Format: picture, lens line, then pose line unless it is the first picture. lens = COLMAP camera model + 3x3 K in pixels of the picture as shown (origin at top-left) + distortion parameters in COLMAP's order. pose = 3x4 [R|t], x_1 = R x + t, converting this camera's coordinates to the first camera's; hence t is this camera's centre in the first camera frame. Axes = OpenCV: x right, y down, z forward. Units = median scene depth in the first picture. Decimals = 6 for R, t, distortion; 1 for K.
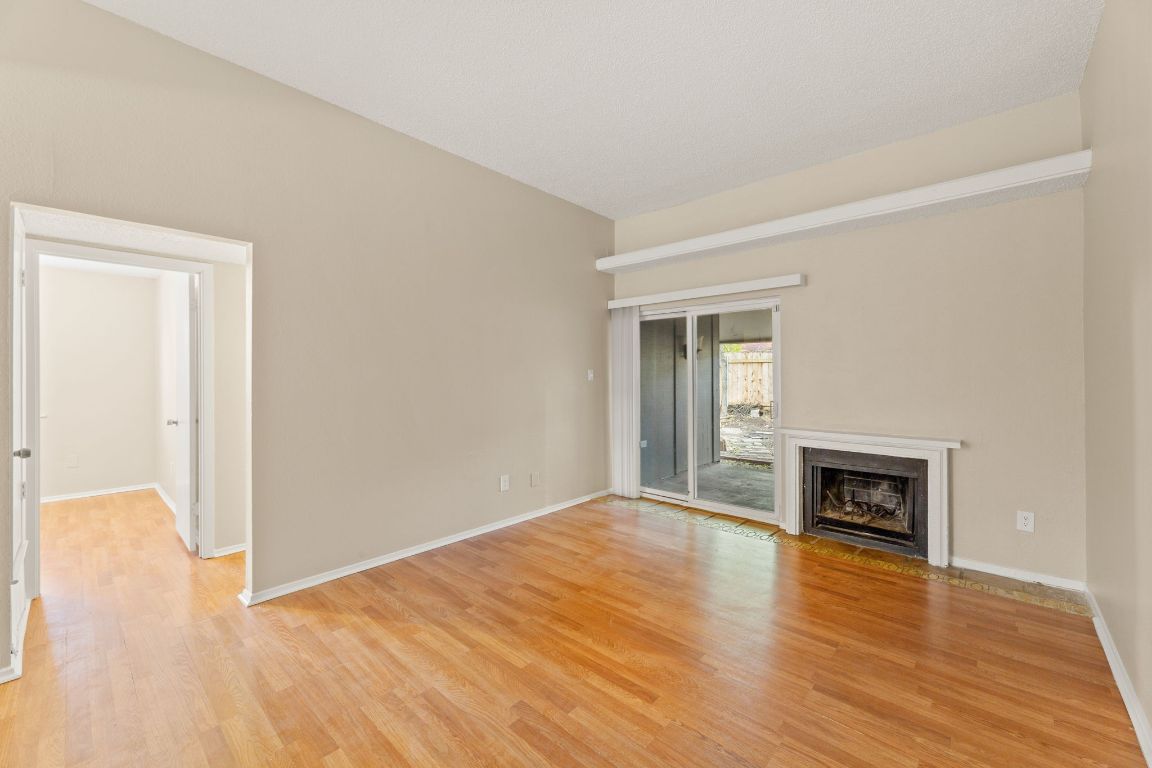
lens RADIAL K [[459.8, 0, 574.4], [0, 459.8, 377.2], [0, 0, 1]] dist [0.002095, 0.000218]
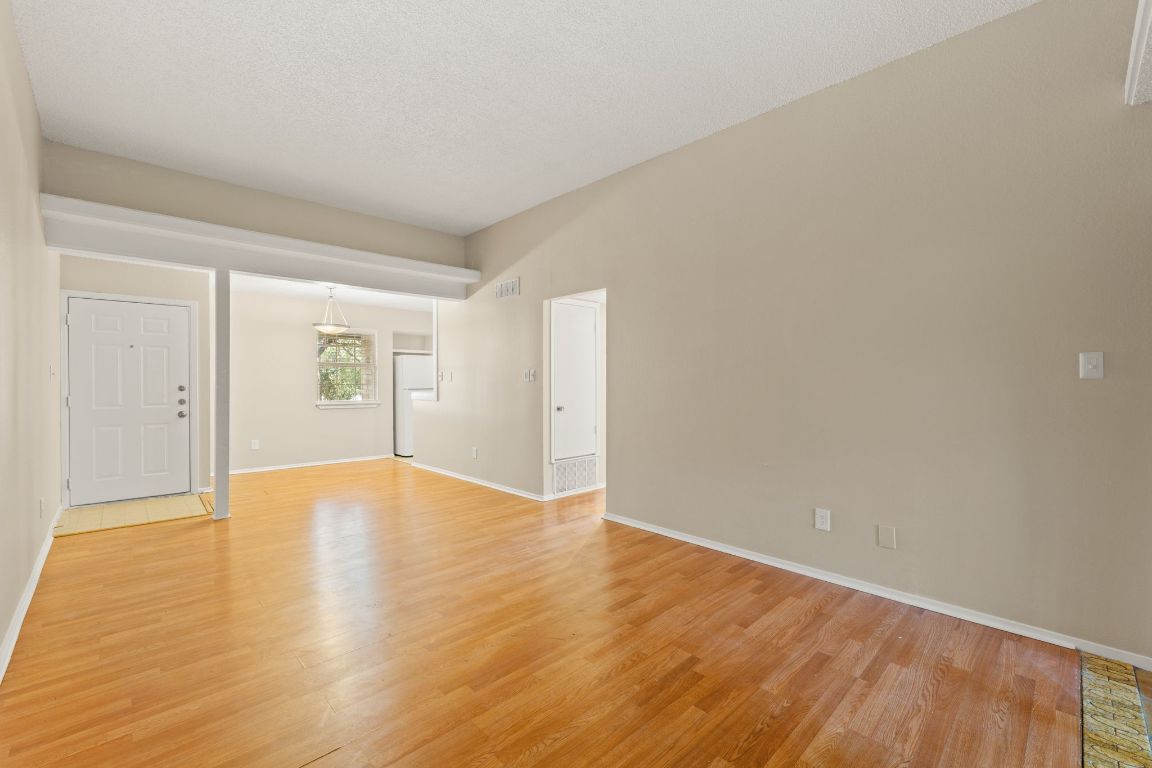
lens RADIAL K [[482.0, 0, 577.8], [0, 482.0, 378.1], [0, 0, 1]] dist [-0.002138, -0.000168]
pose [[-0.064045, -0.002938, -0.997943, 0.718878], [-0.000477, 0.999996, -0.002913, 0.015226], [0.997947, 0.000289, -0.064047, 0.771594]]
